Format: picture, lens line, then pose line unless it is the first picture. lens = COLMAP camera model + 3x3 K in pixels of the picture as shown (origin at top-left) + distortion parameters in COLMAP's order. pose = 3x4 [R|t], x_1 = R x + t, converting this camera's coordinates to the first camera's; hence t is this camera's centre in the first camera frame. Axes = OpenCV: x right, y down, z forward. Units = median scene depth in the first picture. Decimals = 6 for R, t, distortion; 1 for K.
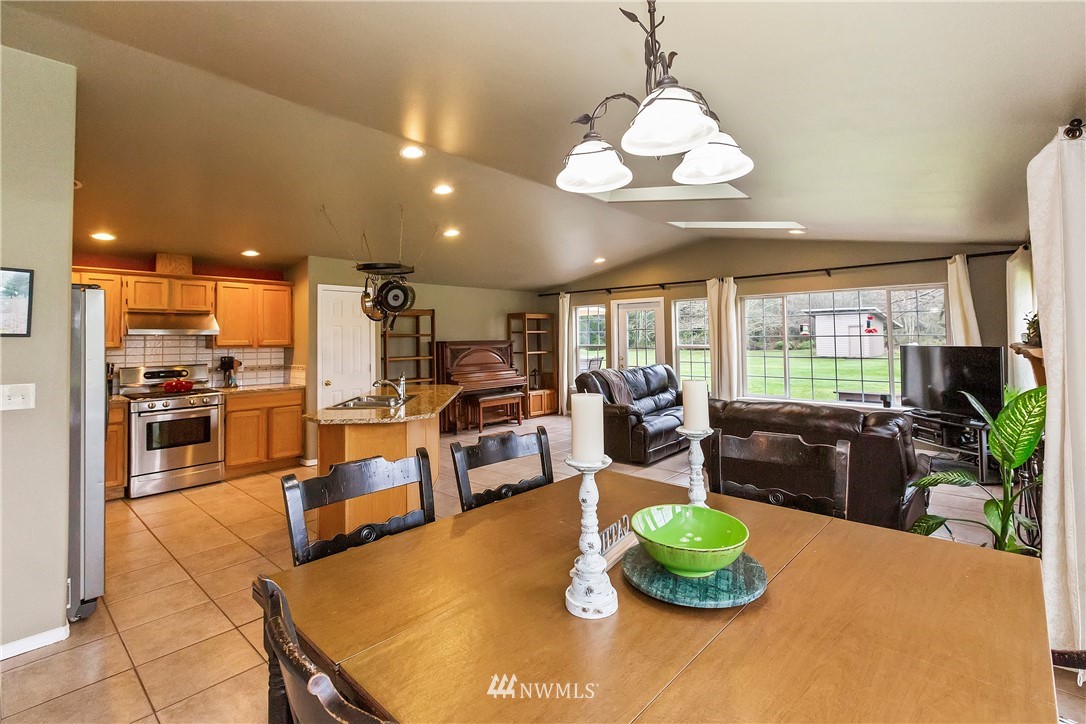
lens RADIAL K [[498.6, 0, 543.9], [0, 498.6, 320.3], [0, 0, 1]] dist [0.018882, -0.000009]
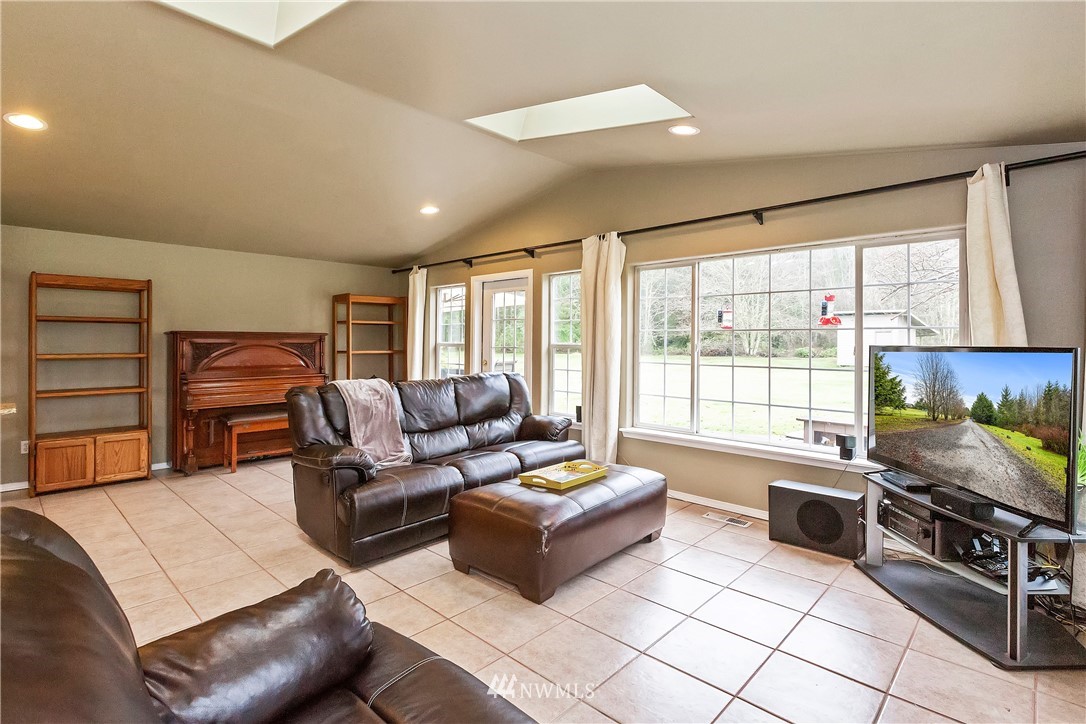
lens RADIAL K [[522.5, 0, 540.6], [0, 522.5, 344.9], [0, 0, 1]] dist [-0.000521, -0.000098]
pose [[0.999558, 0.017023, -0.024384, 0.295105], [-0.015917, 0.998868, 0.044821, 0.022928], [0.025119, -0.044413, 0.998697, 0.350259]]
